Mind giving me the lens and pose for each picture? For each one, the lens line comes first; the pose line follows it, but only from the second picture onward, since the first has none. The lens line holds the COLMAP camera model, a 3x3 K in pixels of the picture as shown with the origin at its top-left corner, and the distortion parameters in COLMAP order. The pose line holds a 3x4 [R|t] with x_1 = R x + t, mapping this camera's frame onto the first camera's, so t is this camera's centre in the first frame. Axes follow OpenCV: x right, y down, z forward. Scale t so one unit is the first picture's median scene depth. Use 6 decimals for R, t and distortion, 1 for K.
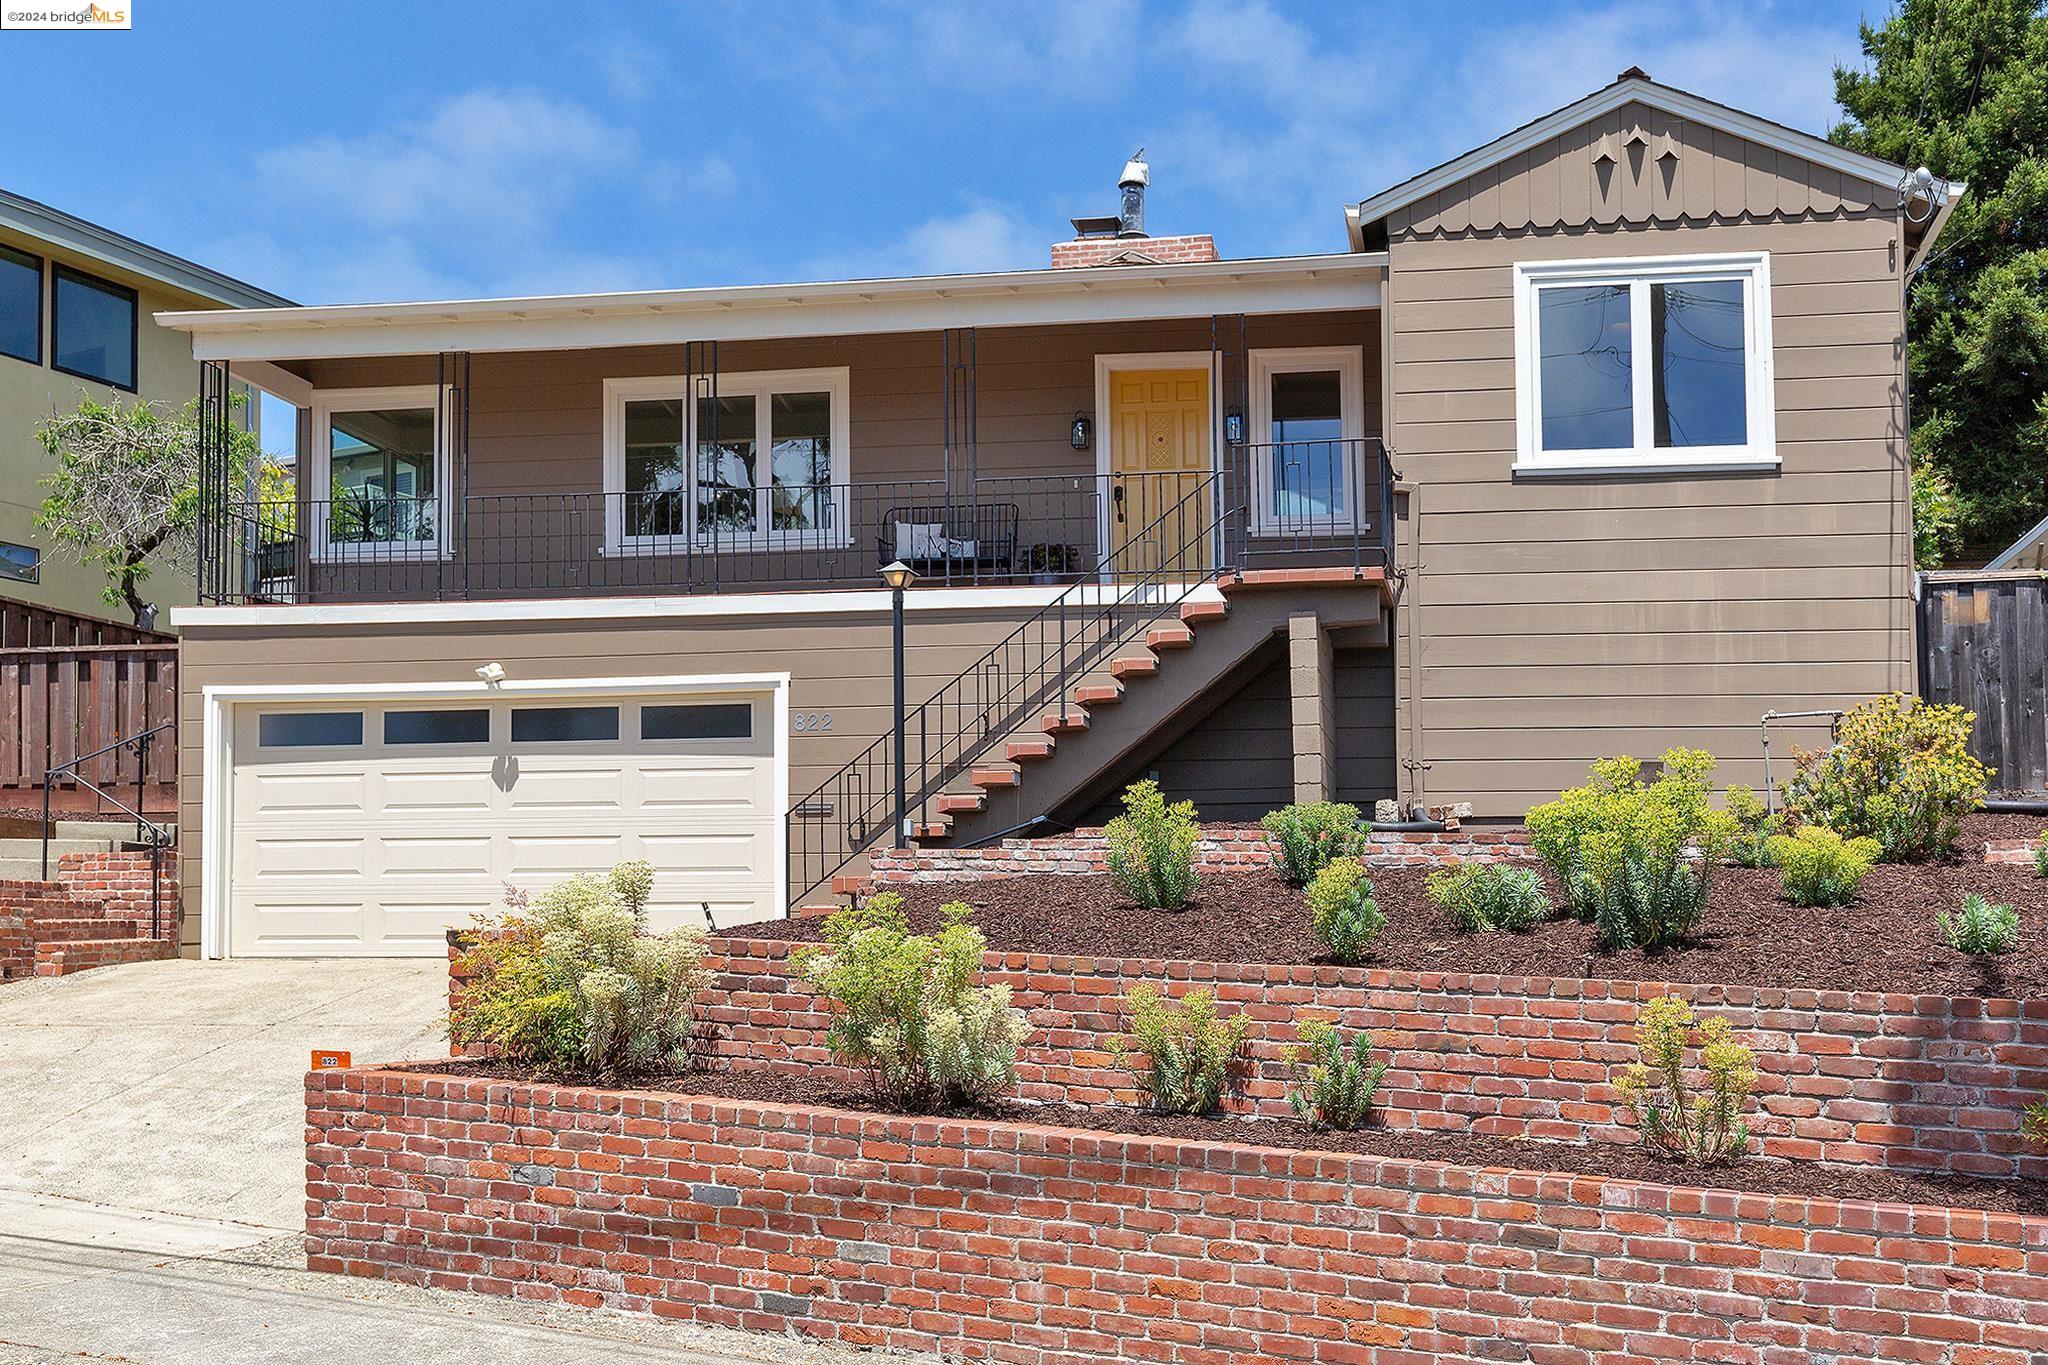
lens RADIAL K [[1649.8, 0, 1024.0], [0, 1649.8, 682.5], [0, 0, 1]] dist [0.001715, -0.003176]
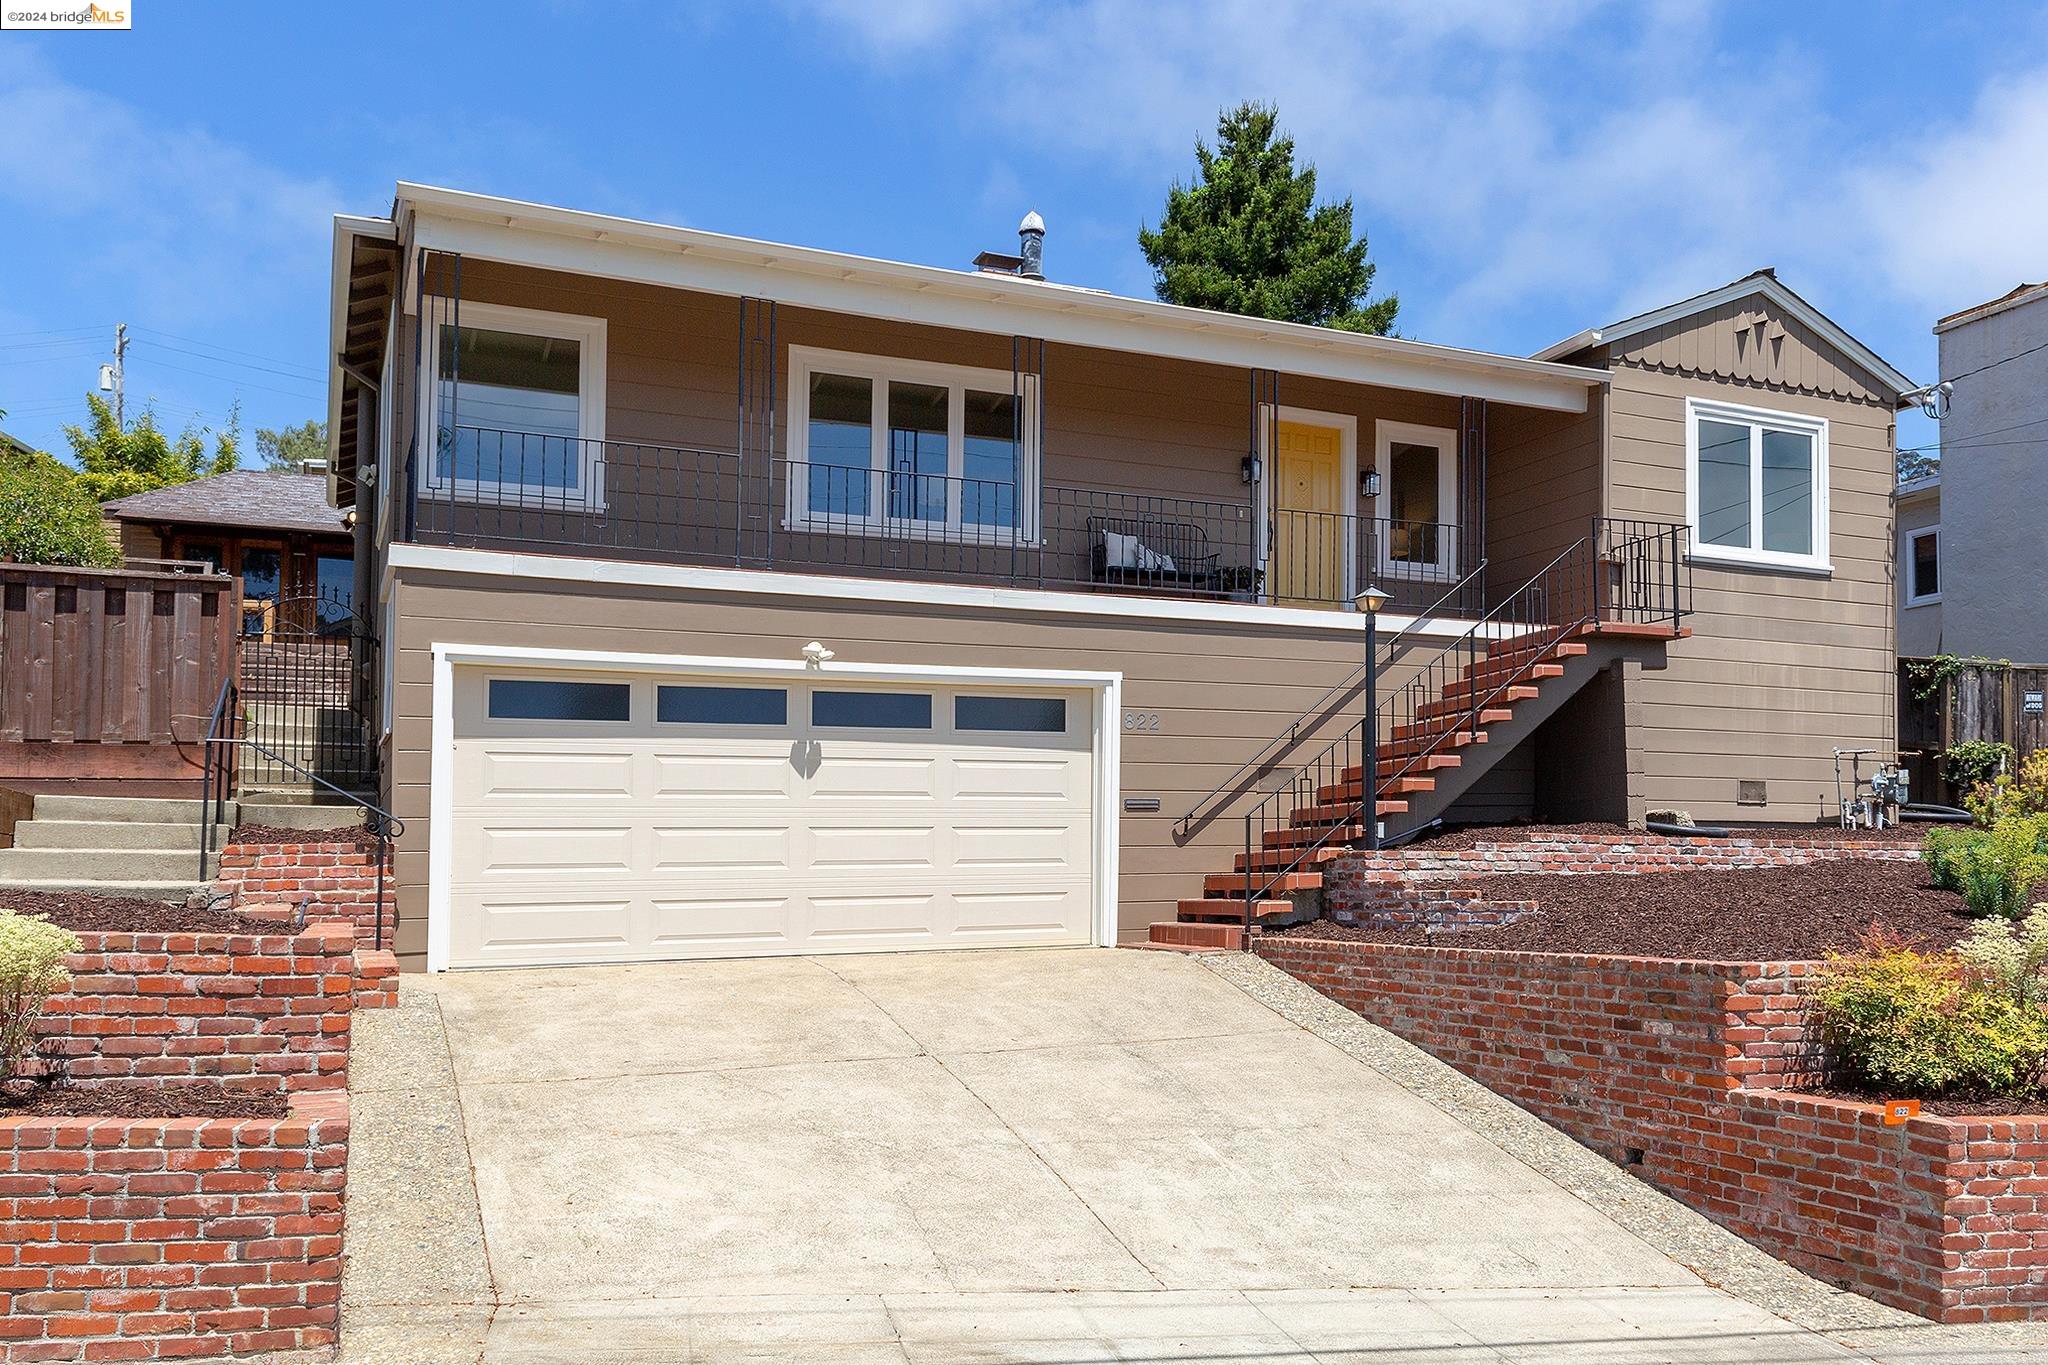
lens RADIAL K [[1414.0, 0, 1024.4], [0, 1414.0, 668.4], [0, 0, 1]] dist [-0.003193, -0.002845]
pose [[0.867375, 0.057927, 0.494272, -0.642735], [-0.063508, 0.997966, -0.005511, 0.000286], [-0.493586, -0.026610, 0.869290, 0.257353]]
